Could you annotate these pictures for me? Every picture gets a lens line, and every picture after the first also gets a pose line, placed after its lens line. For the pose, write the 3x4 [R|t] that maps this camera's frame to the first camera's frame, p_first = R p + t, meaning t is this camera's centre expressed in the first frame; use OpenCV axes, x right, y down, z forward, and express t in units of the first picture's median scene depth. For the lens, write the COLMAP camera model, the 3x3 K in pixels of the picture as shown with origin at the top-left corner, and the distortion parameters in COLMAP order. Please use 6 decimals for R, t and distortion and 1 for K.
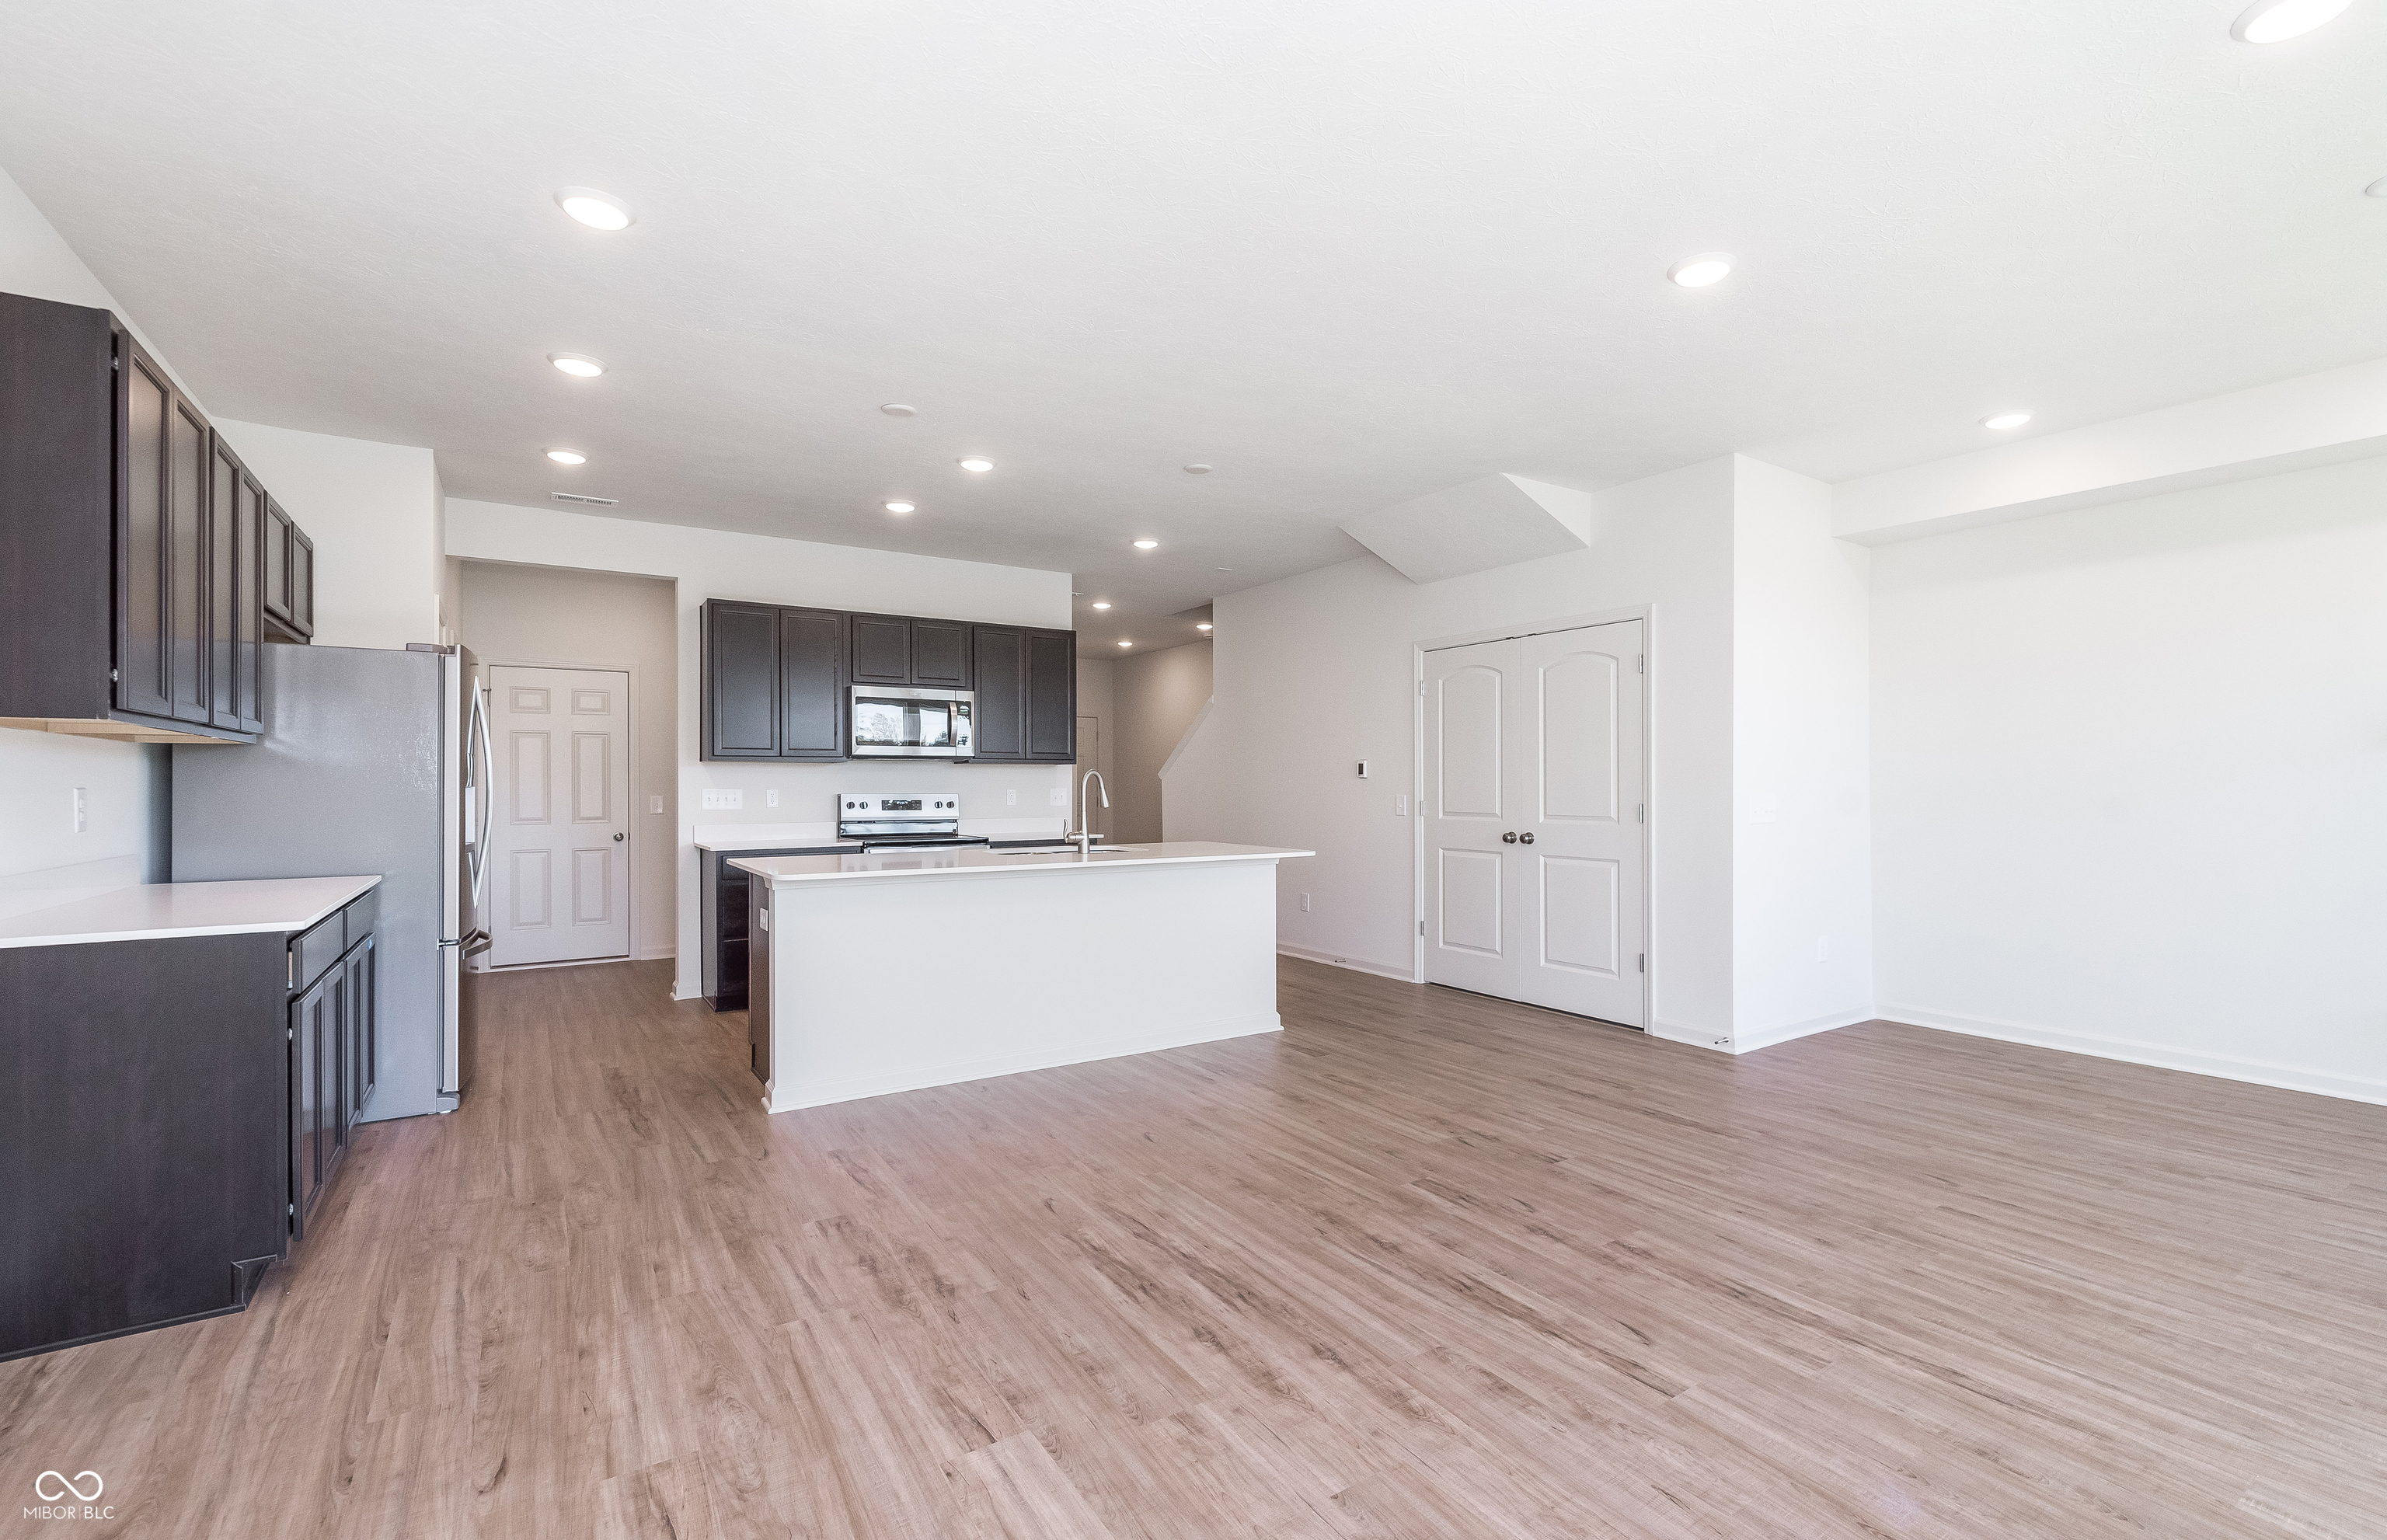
lens RADIAL K [[1035.0, 0, 1221.7], [0, 1035.0, 781.2], [0, 0, 1]] dist [0.001137, 0.000098]
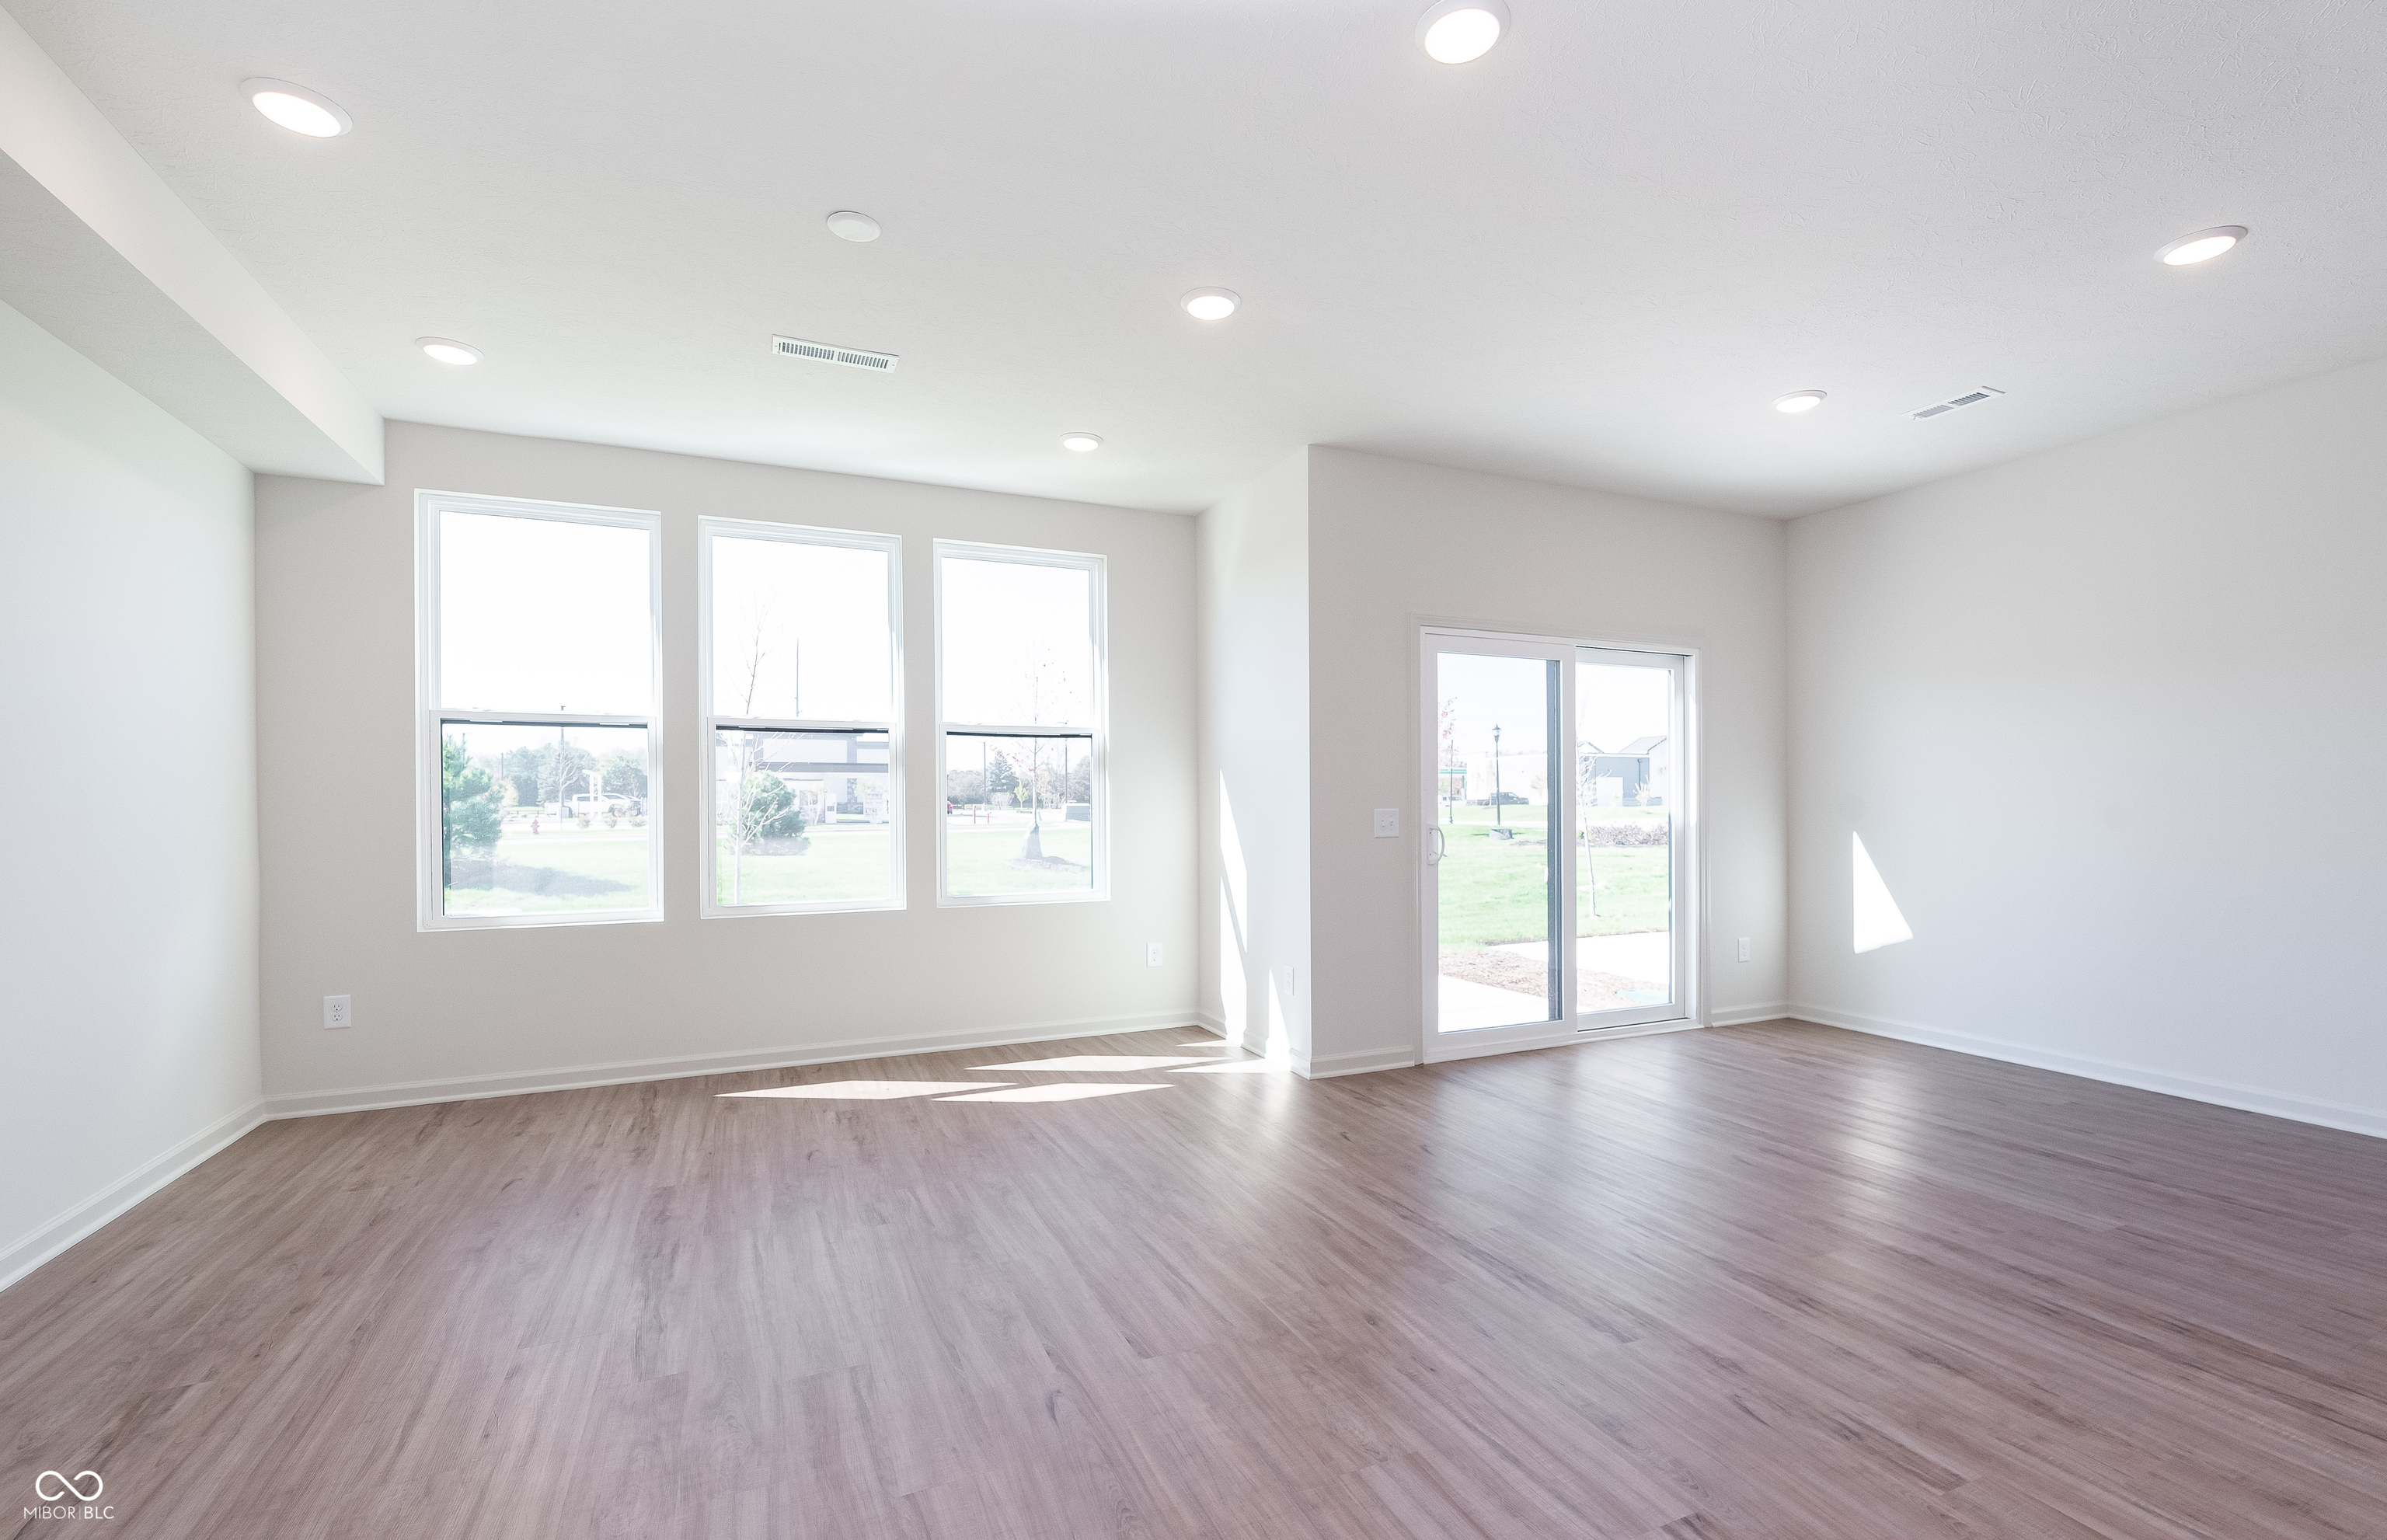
lens RADIAL K [[1032.5, 0, 1212.6], [0, 1032.5, 803.3], [0, 0, 1]] dist [0.001564, -0.000285]
pose [[-0.986530, 0.007272, 0.163421, 0.457161], [0.006319, 0.999960, -0.006349, 0.016187], [-0.163460, -0.005231, -0.986536, 1.503638]]
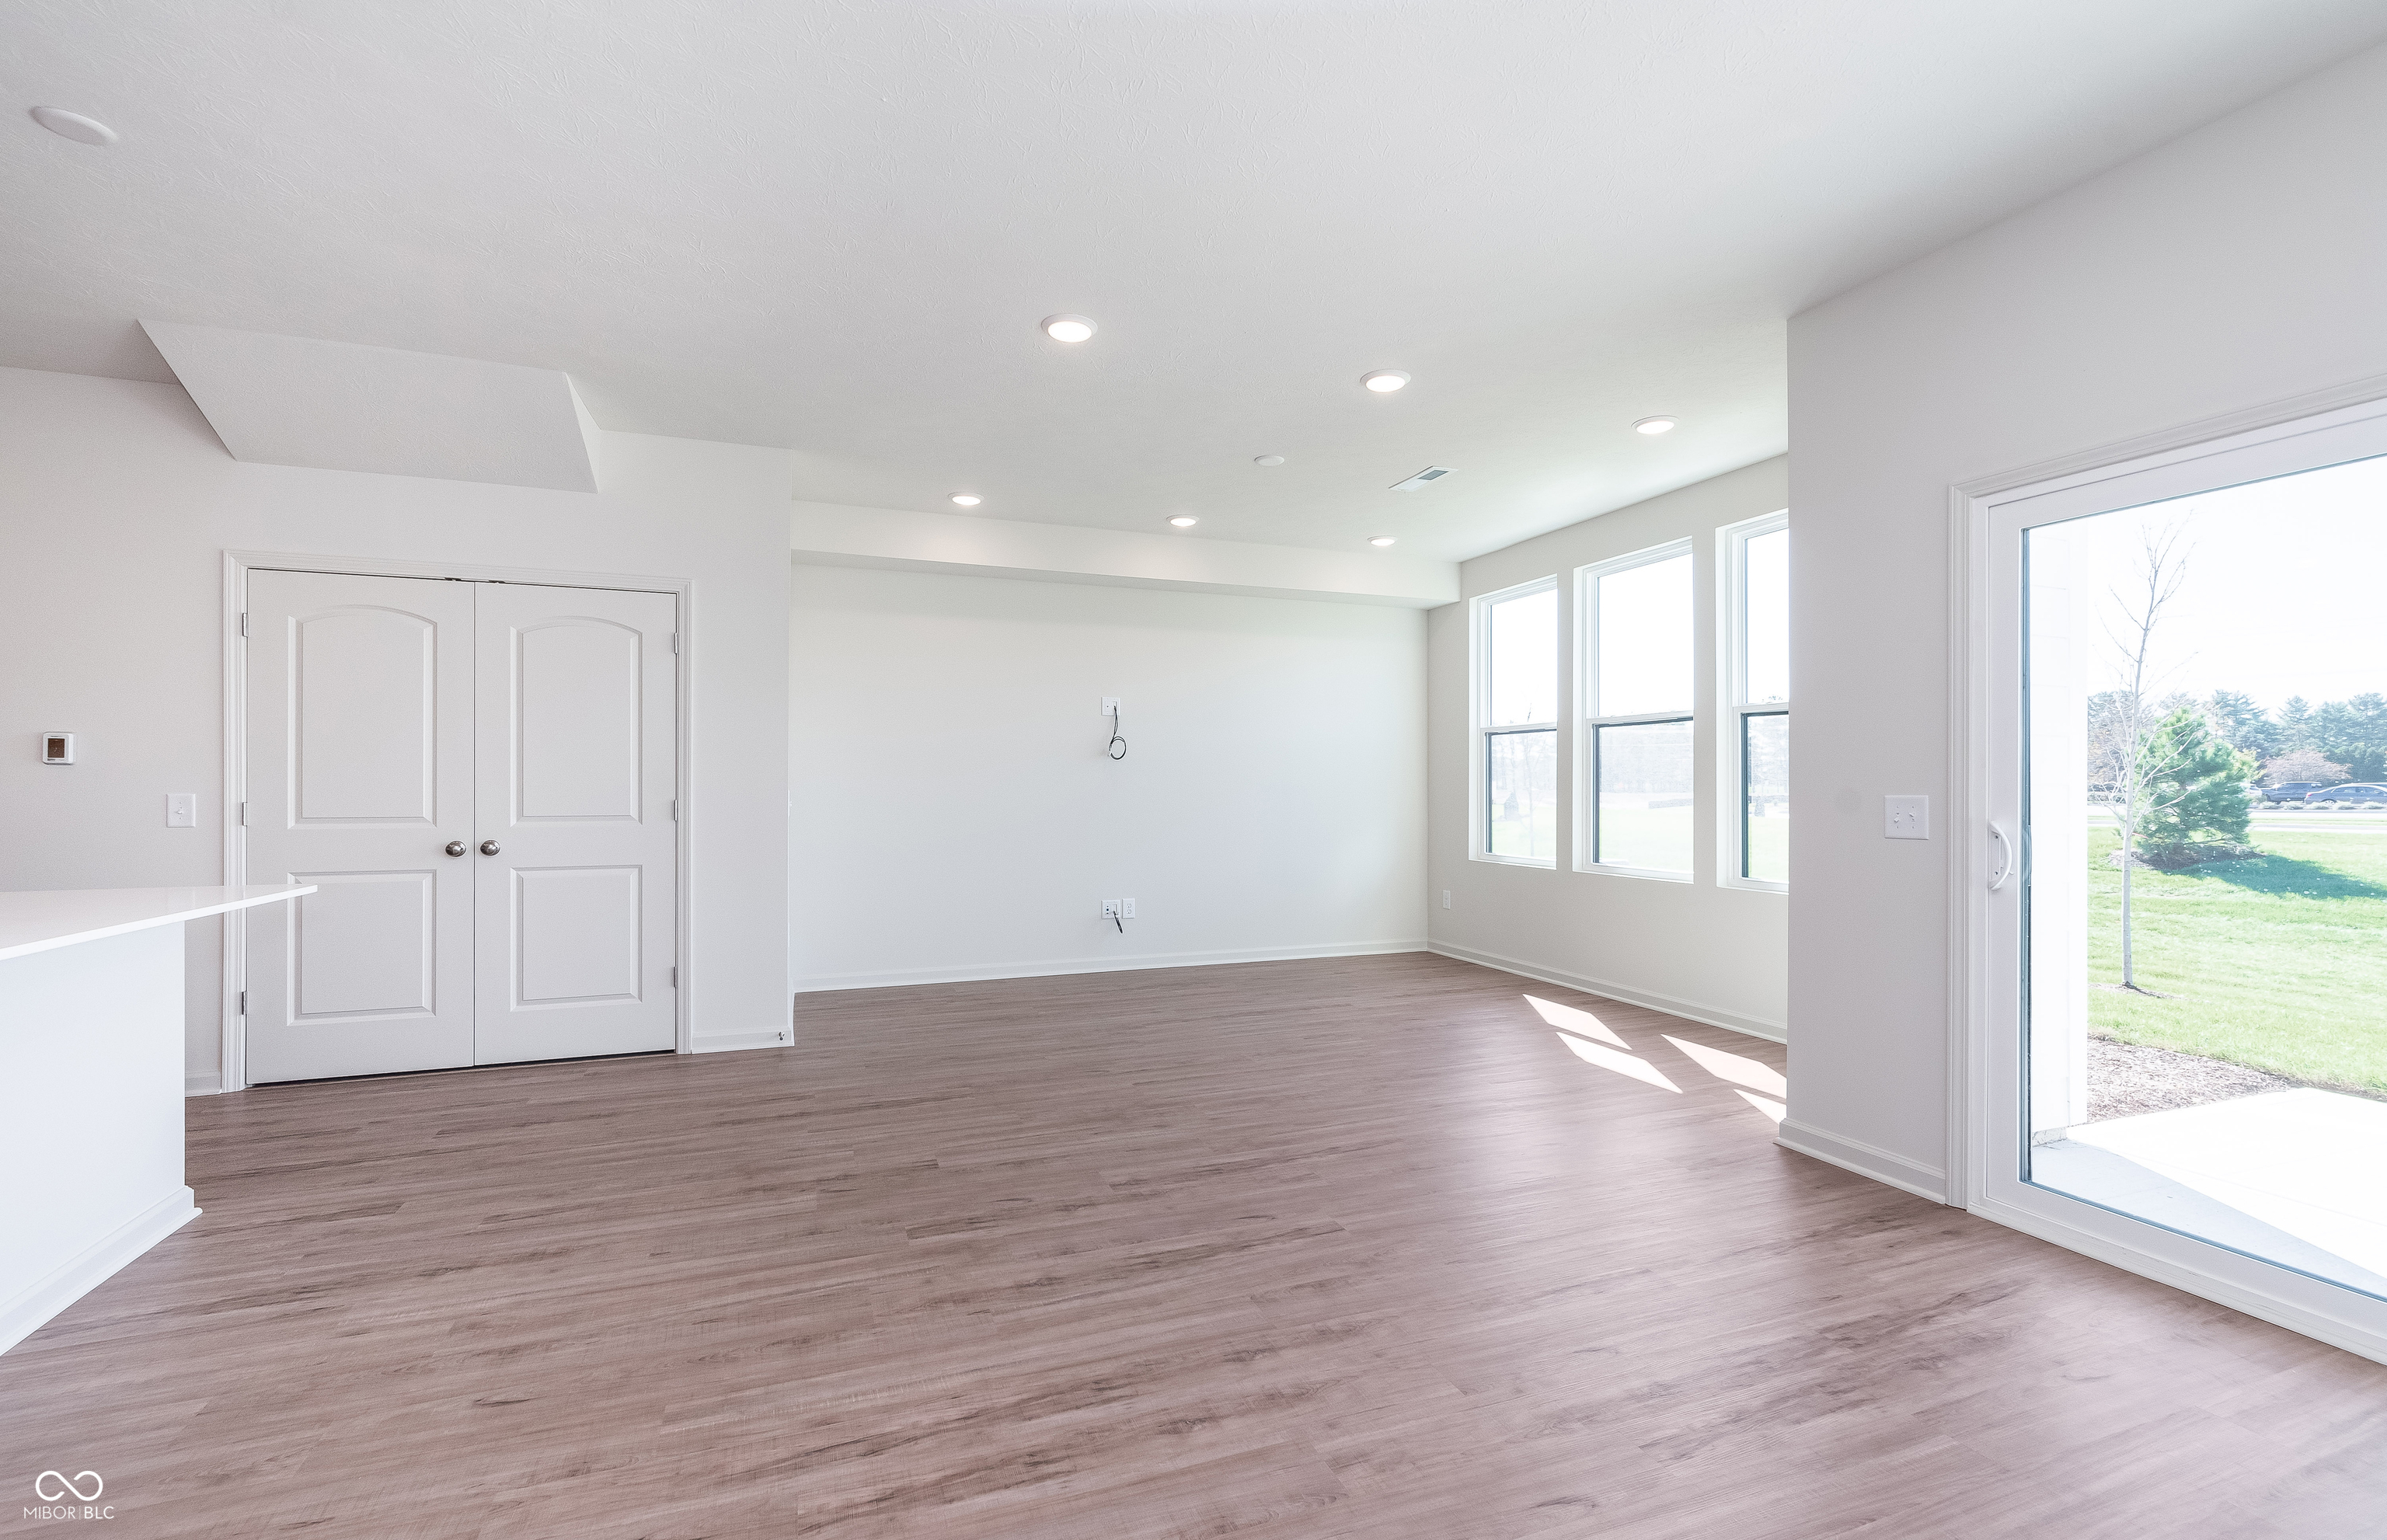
lens RADIAL K [[1035.6, 0, 1194.5], [0, 1035.6, 782.9], [0, 0, 1]] dist [0.001293, 0.000076]
pose [[0.220168, 0.005921, 0.975444, -0.556388], [-0.005330, 0.999974, -0.004866, 0.013124], [-0.975447, -0.004128, 0.220194, 0.538798]]
